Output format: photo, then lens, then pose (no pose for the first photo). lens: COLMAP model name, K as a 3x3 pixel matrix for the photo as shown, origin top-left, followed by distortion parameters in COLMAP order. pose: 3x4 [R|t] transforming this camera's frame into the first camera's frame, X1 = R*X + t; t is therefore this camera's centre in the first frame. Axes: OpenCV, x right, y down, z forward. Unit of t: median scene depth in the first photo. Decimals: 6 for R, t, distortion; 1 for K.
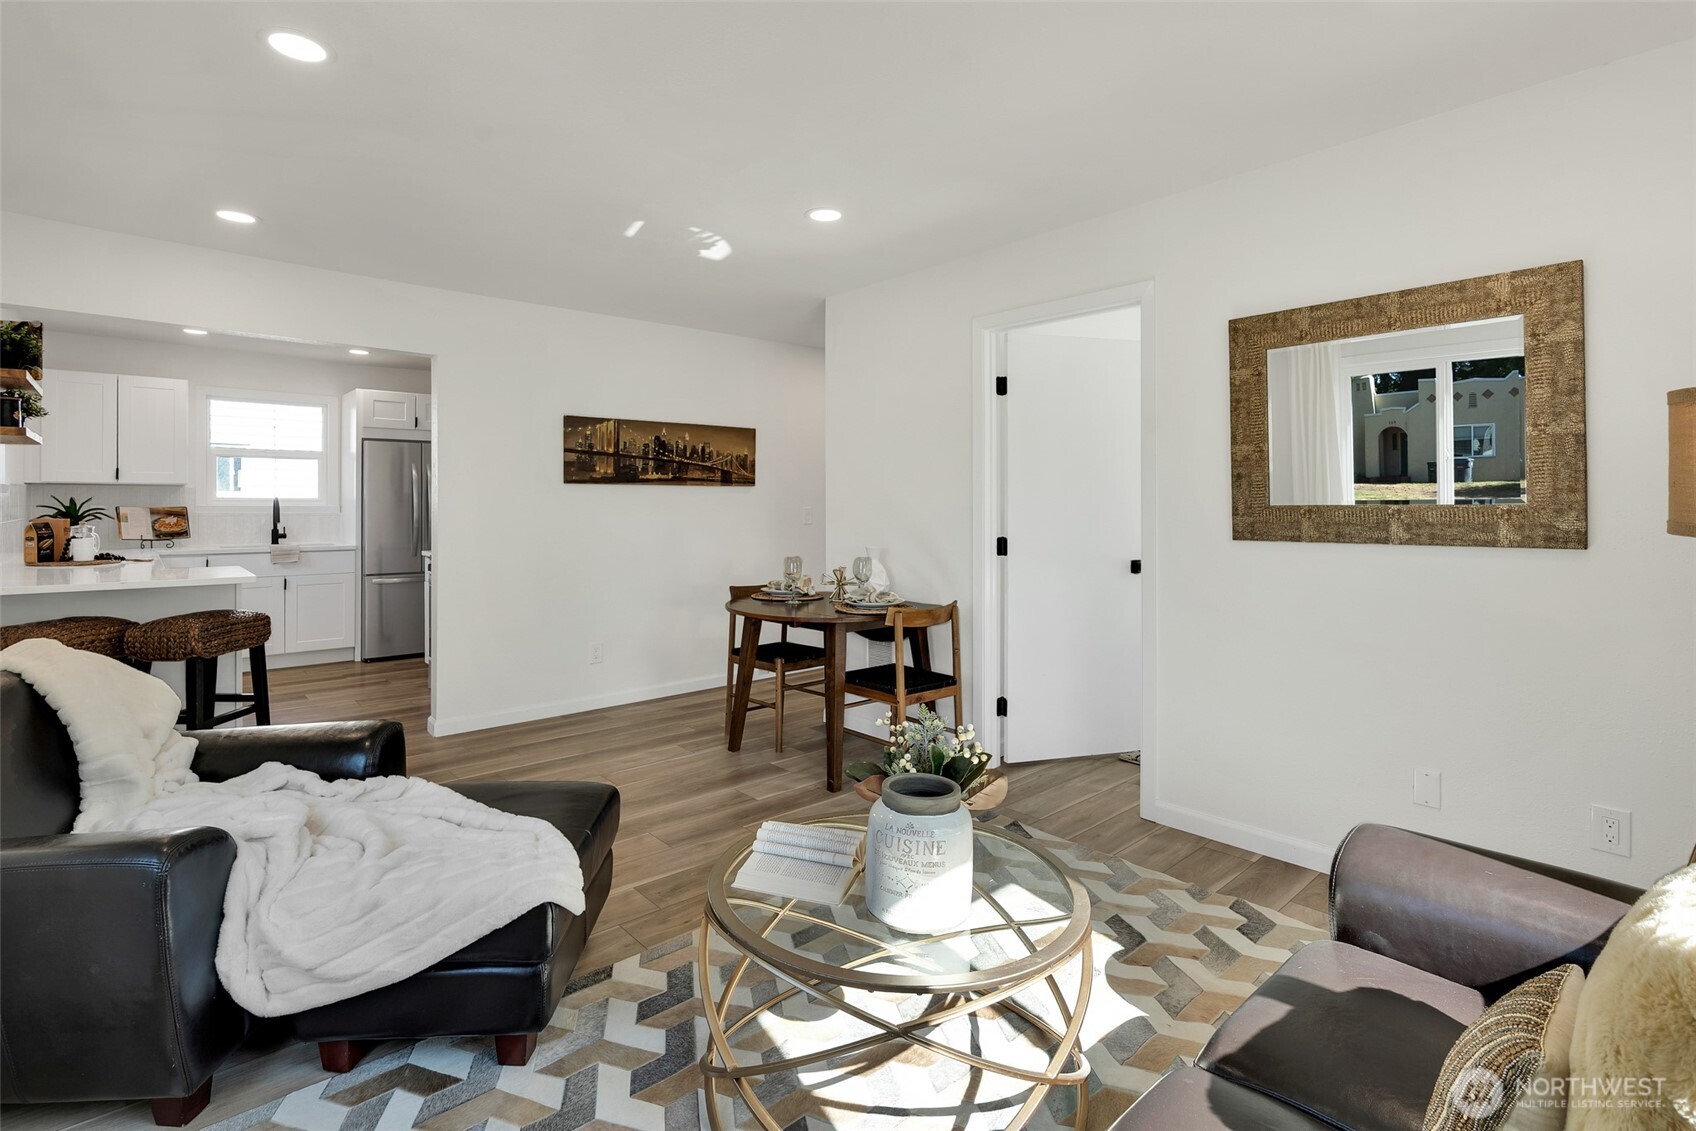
lens RADIAL K [[797.3, 0, 846.5], [0, 797.3, 503.9], [0, 0, 1]] dist [-0.014005, 0.000639]
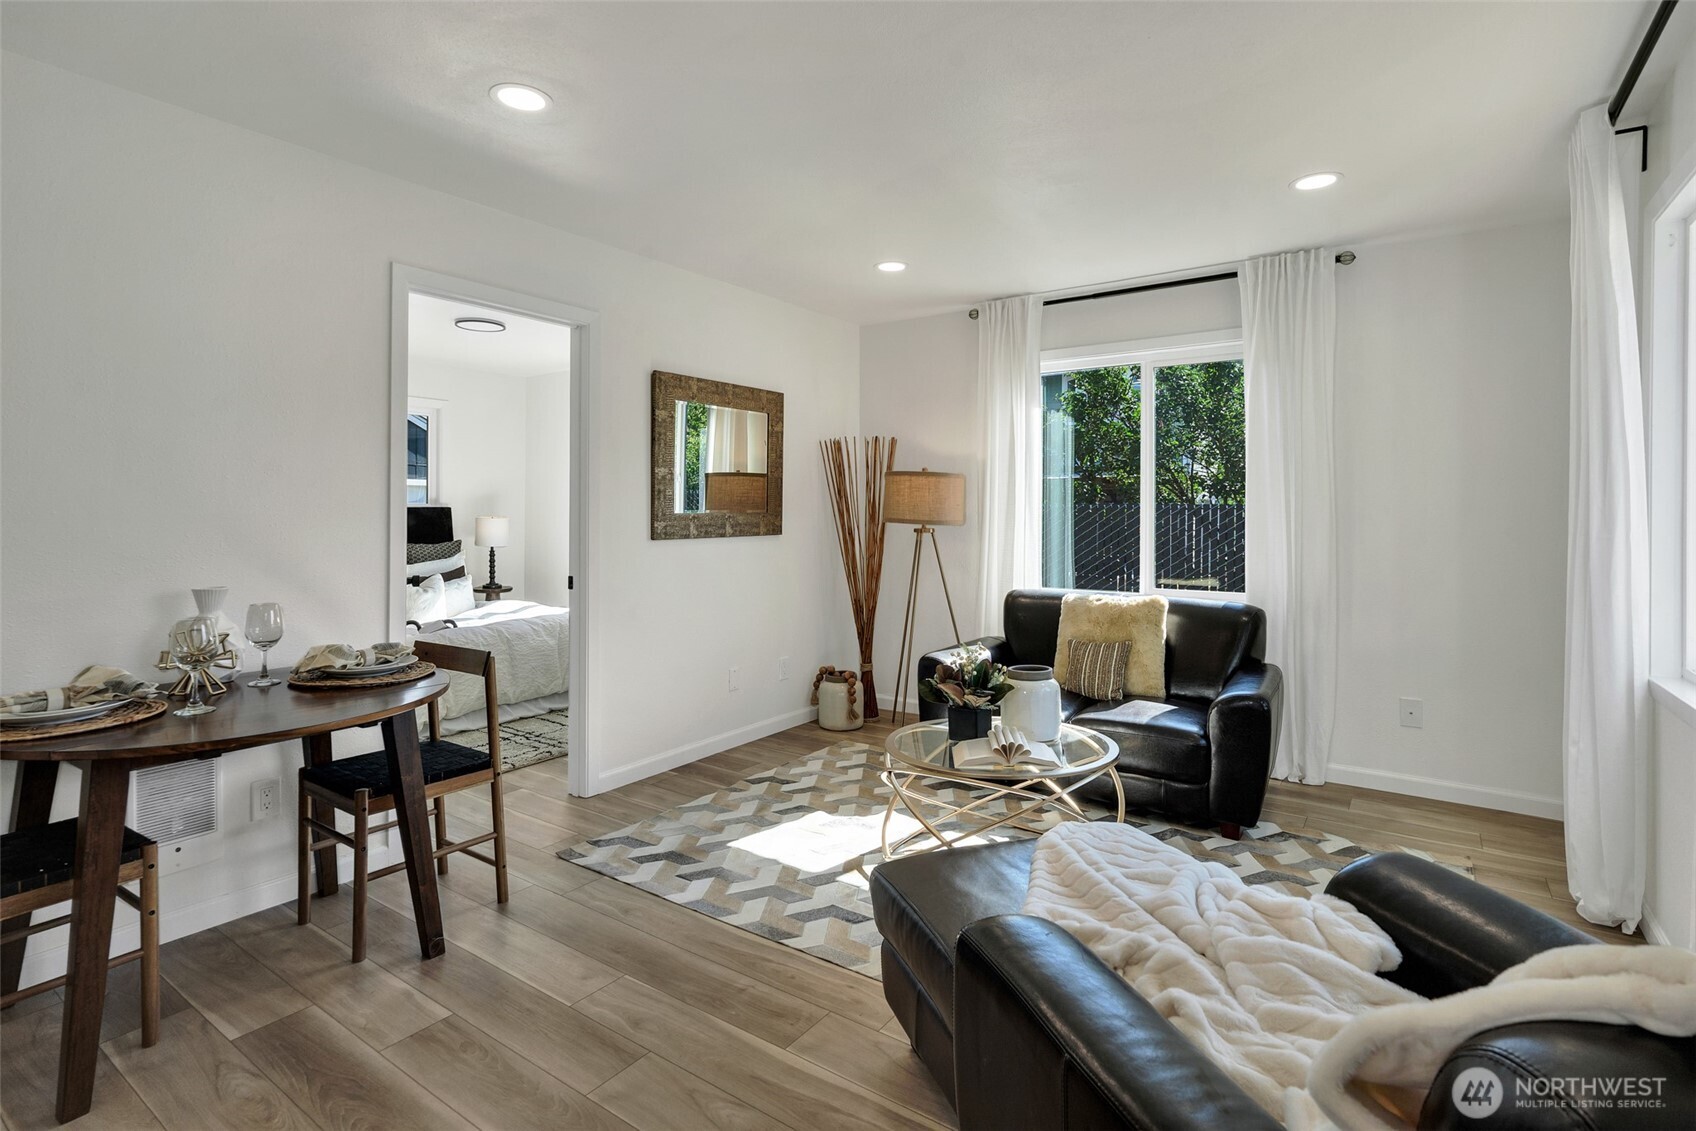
lens RADIAL K [[820.3, 0, 846.3], [0, 820.3, 520.0], [0, 0, 1]] dist [-0.003214, 0.001051]
pose [[-0.222337, -0.008297, 0.974934, -0.486244], [-0.004205, 0.999963, 0.007551, 0.000702], [-0.974961, -0.002421, -0.222364, 0.542758]]
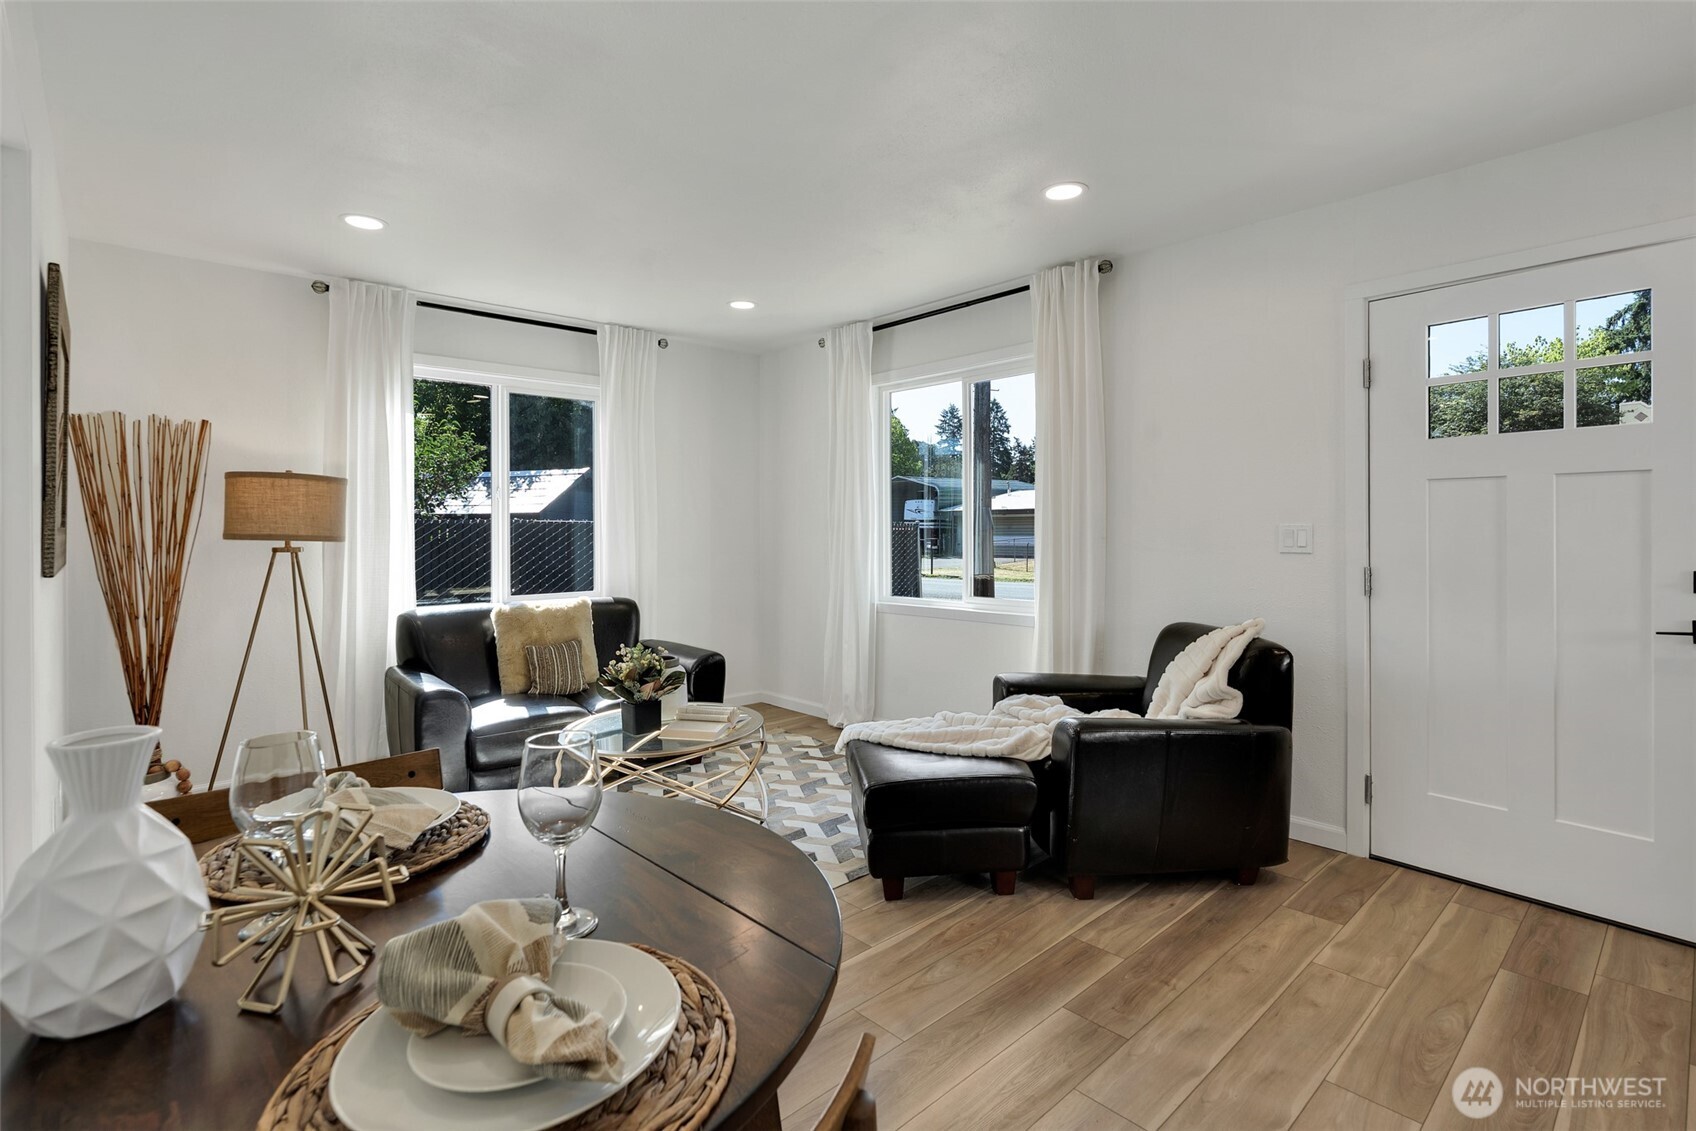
lens RADIAL K [[820.3, 0, 846.3], [0, 820.3, 520.0], [0, 0, 1]] dist [-0.003214, 0.001051]
pose [[-0.999958, 0.007045, -0.005877, -0.117292], [0.007101, 0.999930, -0.009482, 0.003764], [0.005810, -0.009523, -0.999938, 0.946979]]
